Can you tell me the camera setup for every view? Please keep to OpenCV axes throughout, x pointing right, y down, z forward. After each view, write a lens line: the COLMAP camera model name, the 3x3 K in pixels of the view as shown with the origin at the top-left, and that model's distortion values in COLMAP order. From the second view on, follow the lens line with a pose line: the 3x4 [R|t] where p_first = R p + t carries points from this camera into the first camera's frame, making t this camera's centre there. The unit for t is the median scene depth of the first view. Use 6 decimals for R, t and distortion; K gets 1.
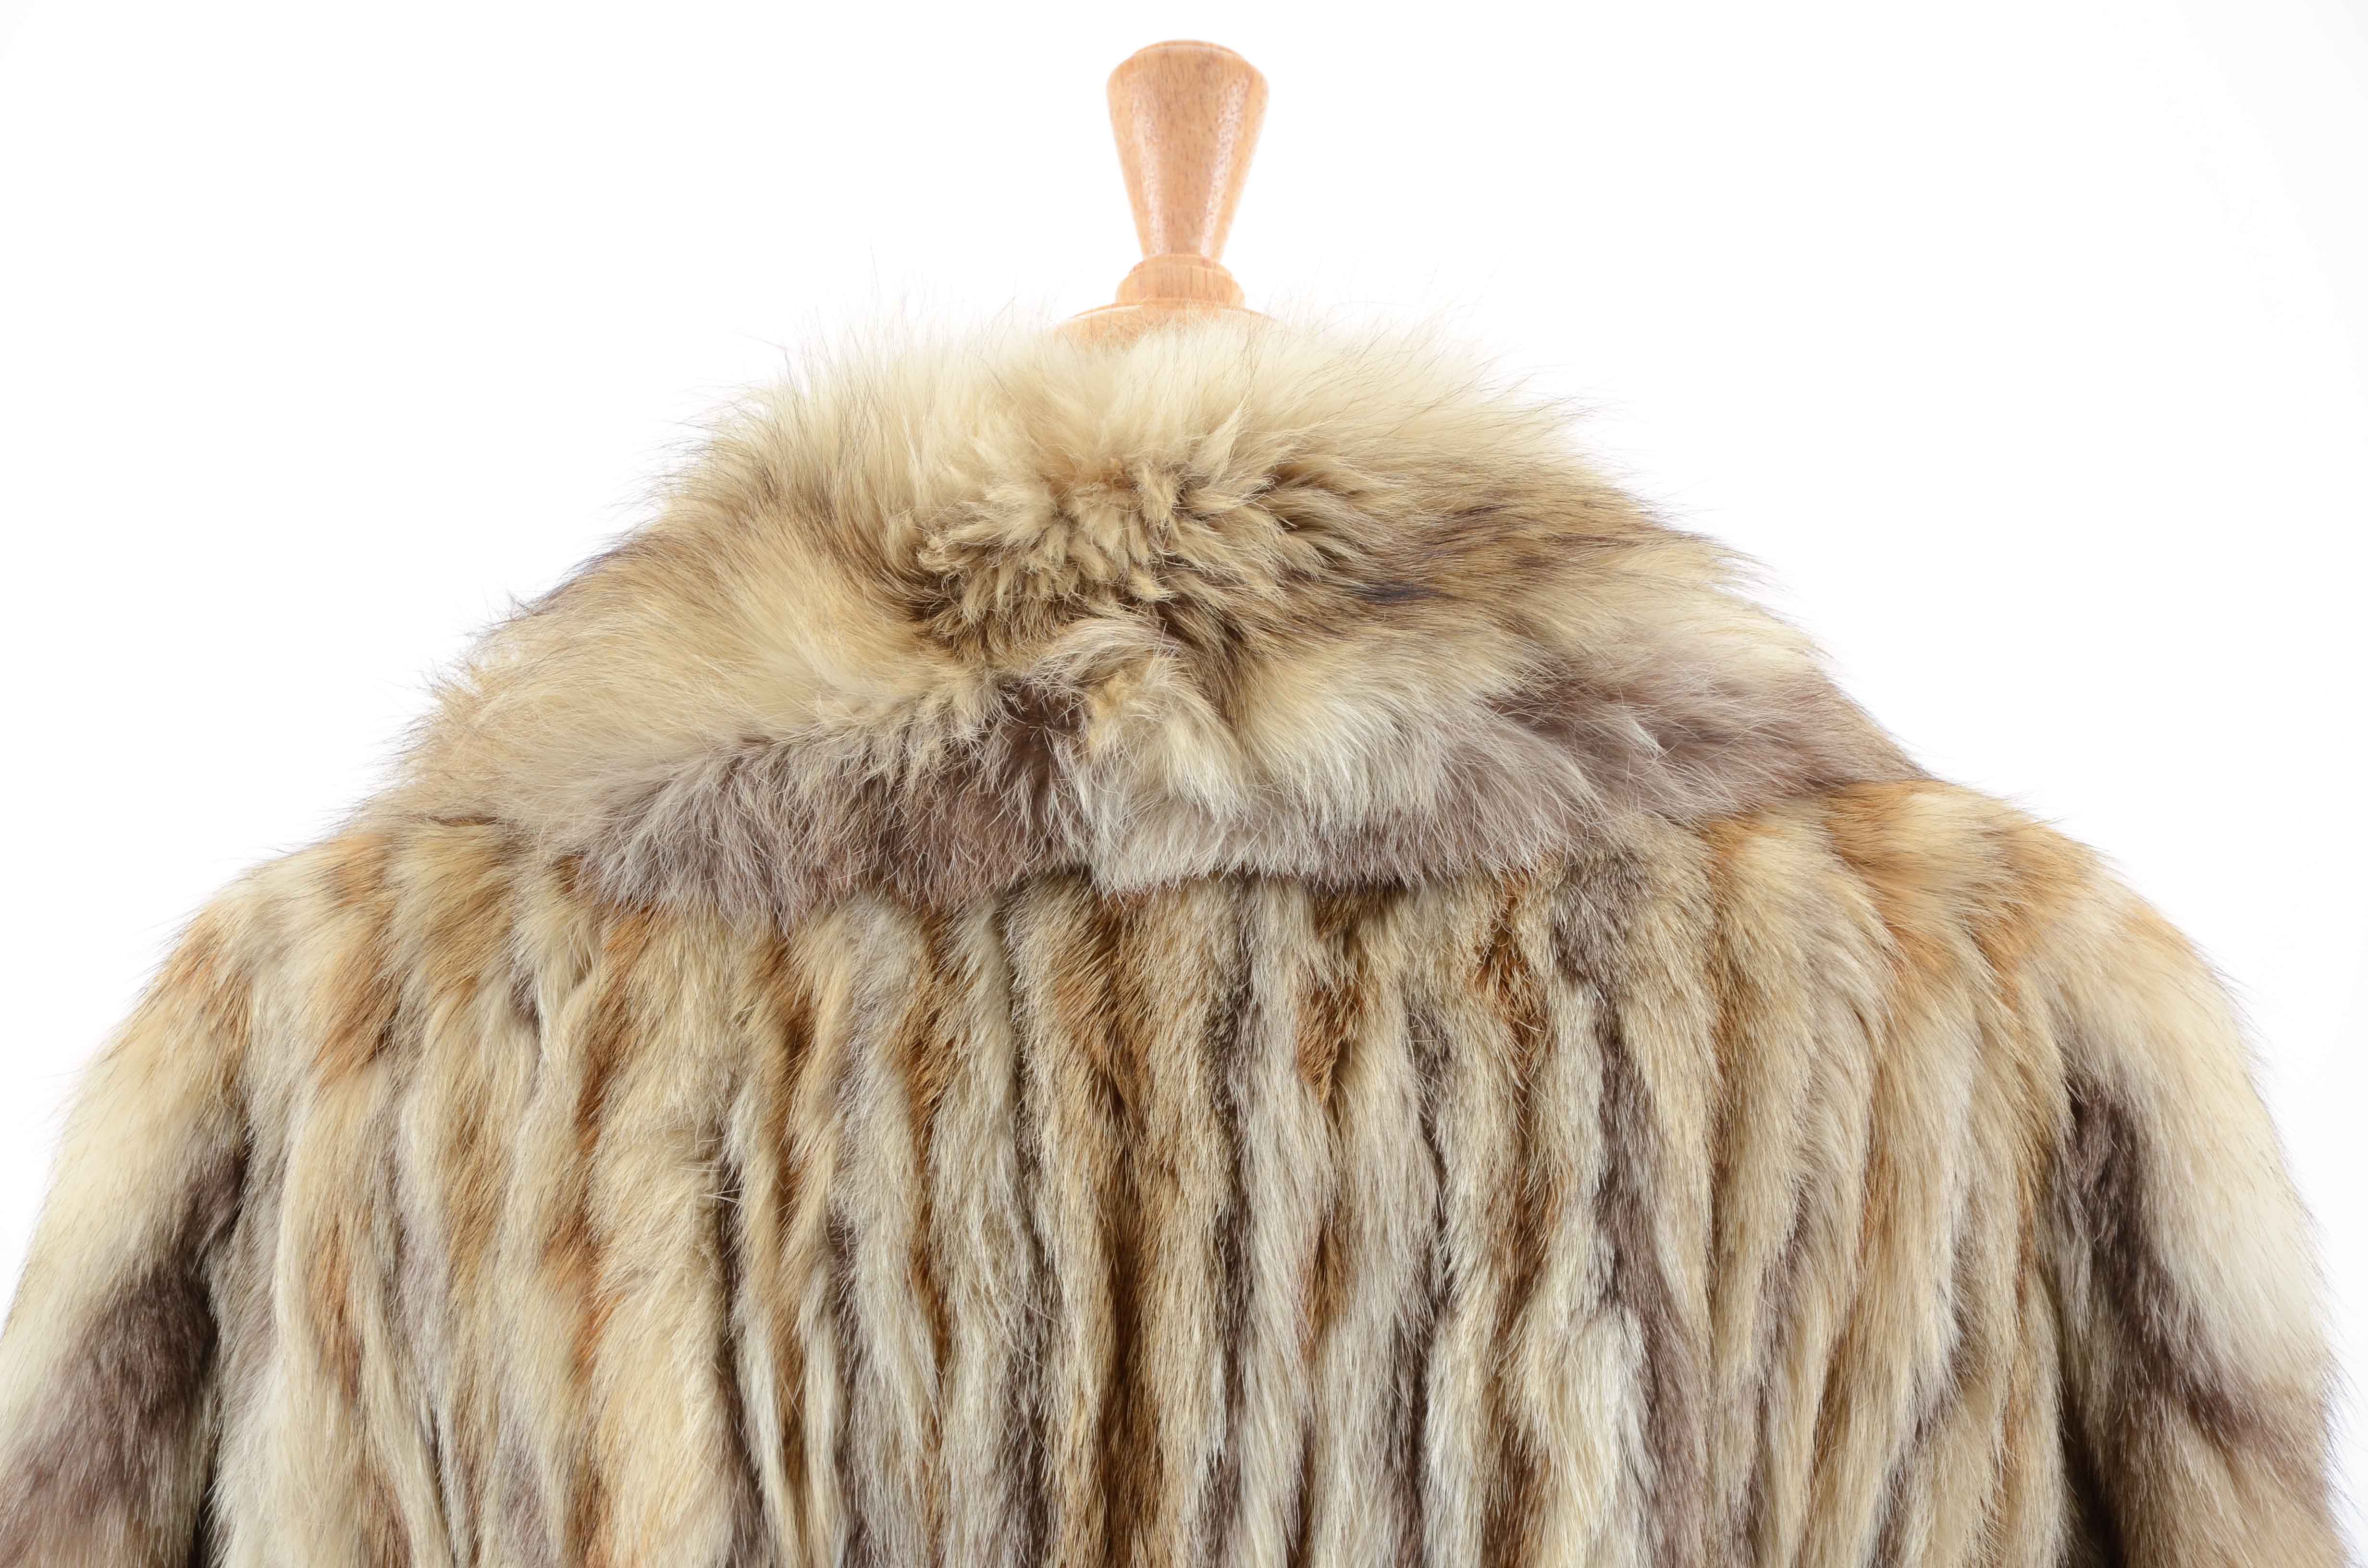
lens RADIAL K [[8220.2, 0, 1174.9], [0, 8220.2, 797.0], [0, 0, 1]] dist [1.106500, 0.000000]
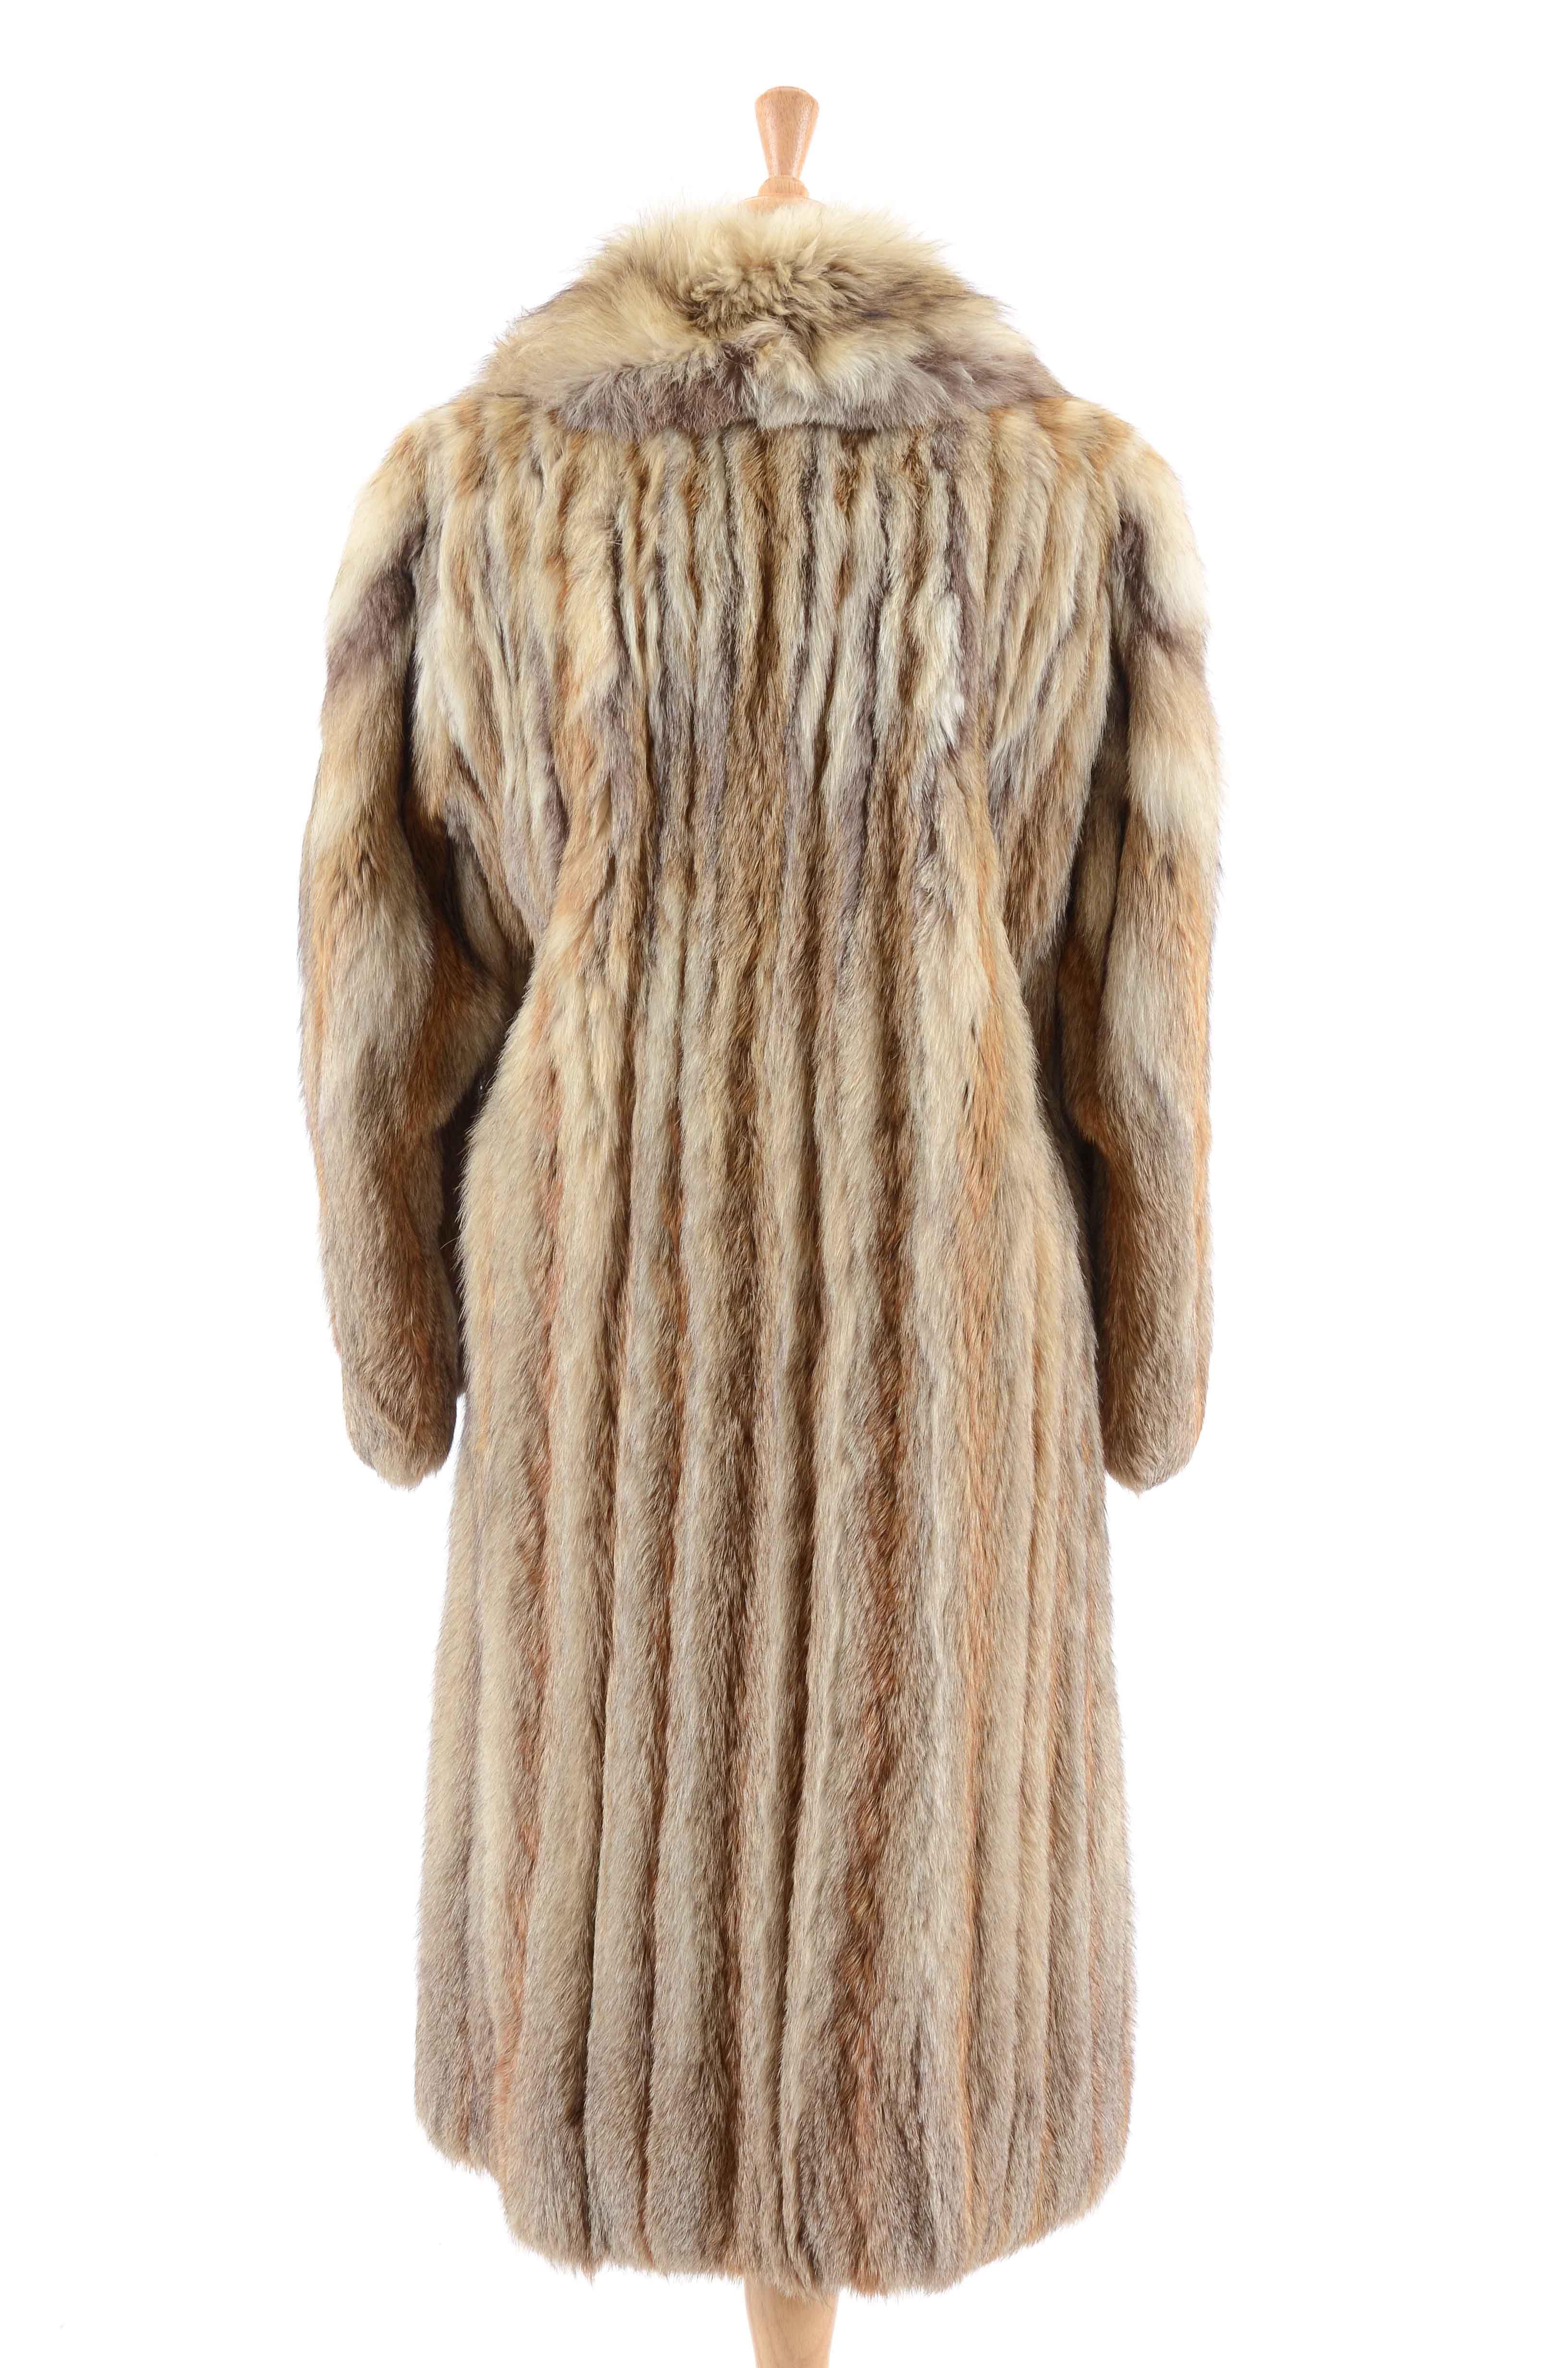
lens RADIAL K [[4831.3, 0, 805.2], [0, 4831.3, 1194.3], [0, 0, 1]] dist [0.399571, 0.000000]
pose [[0.998285, 0.020622, 0.054797, -0.073793], [-0.028017, 0.990061, 0.137822, 0.037611], [-0.051410, -0.139121, 0.988940, -0.563364]]
